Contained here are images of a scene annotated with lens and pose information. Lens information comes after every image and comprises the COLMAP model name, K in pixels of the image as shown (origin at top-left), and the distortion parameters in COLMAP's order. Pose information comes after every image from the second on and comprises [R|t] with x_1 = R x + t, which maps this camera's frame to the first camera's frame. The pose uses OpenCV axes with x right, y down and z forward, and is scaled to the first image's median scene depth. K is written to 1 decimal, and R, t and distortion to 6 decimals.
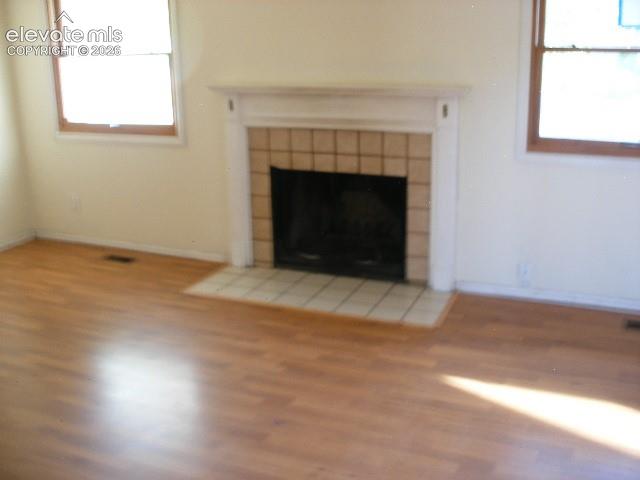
lens RADIAL K [[679.5, 0, 317.6], [0, 679.5, 229.9], [0, 0, 1]] dist [-0.222687, 0.243301]
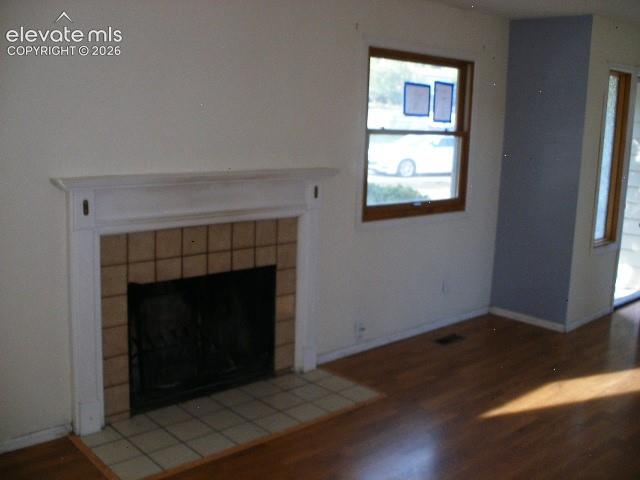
lens RADIAL K [[679.5, 0, 317.6], [0, 679.5, 229.9], [0, 0, 1]] dist [-0.222687, 0.243301]
pose [[0.443284, -0.114605, 0.889025, -0.676432], [0.212334, 0.976991, 0.020071, -0.130770], [-0.870870, 0.179873, 0.457418, 0.493801]]
